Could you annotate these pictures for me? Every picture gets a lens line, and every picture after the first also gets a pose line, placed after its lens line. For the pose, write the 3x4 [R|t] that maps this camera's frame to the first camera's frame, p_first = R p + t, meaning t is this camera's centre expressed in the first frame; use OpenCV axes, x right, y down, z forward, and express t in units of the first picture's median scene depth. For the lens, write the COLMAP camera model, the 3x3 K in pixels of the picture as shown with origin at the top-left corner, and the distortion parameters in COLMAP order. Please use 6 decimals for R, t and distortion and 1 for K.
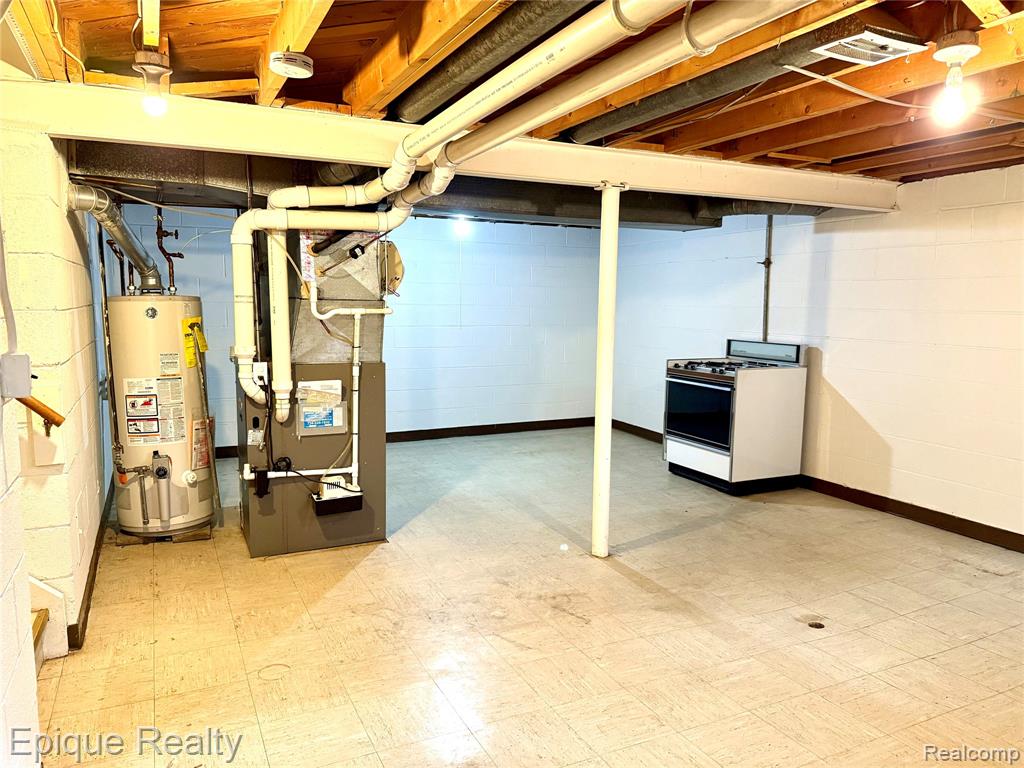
lens RADIAL K [[716.1, 0, 517.4], [0, 716.1, 386.0], [0, 0, 1]] dist [0.030995, -0.024357]
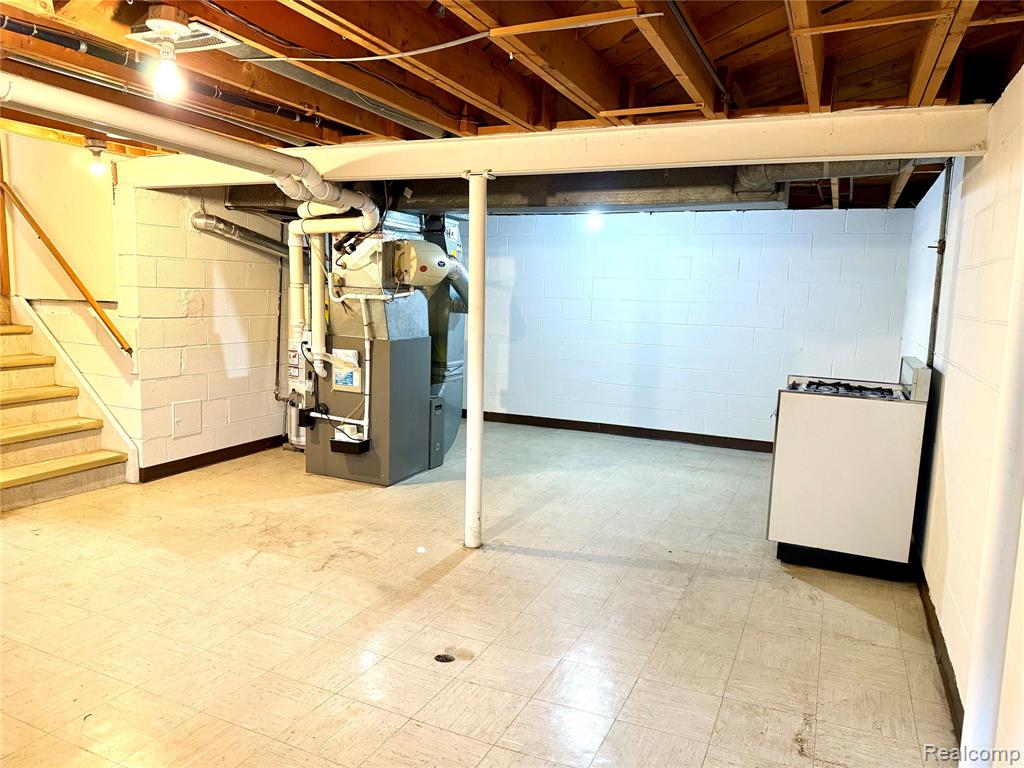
lens RADIAL K [[716.1, 0, 513.1], [0, 716.1, 384.3], [0, 0, 1]] dist [0.030995, -0.024357]
pose [[0.636646, 0.111832, -0.763005, 0.905847], [-0.119721, 0.991766, 0.045467, -0.039387], [0.761807, 0.062401, 0.644792, 0.395109]]
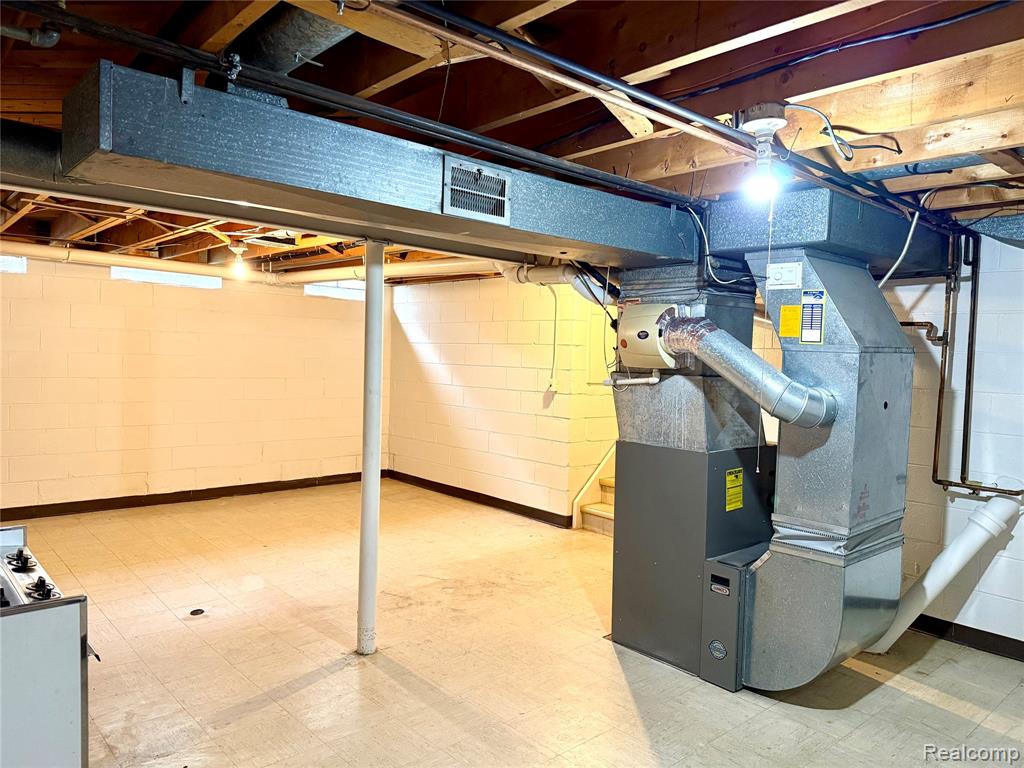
lens RADIAL K [[716.1, 0, 511.8], [0, 716.1, 381.0], [0, 0, 1]] dist [0.030995, -0.024357]
pose [[-0.964130, -0.024620, -0.264288, 0.188738], [-0.067929, 0.985417, 0.156010, -0.245368], [0.256593, 0.168366, -0.951742, 1.868884]]
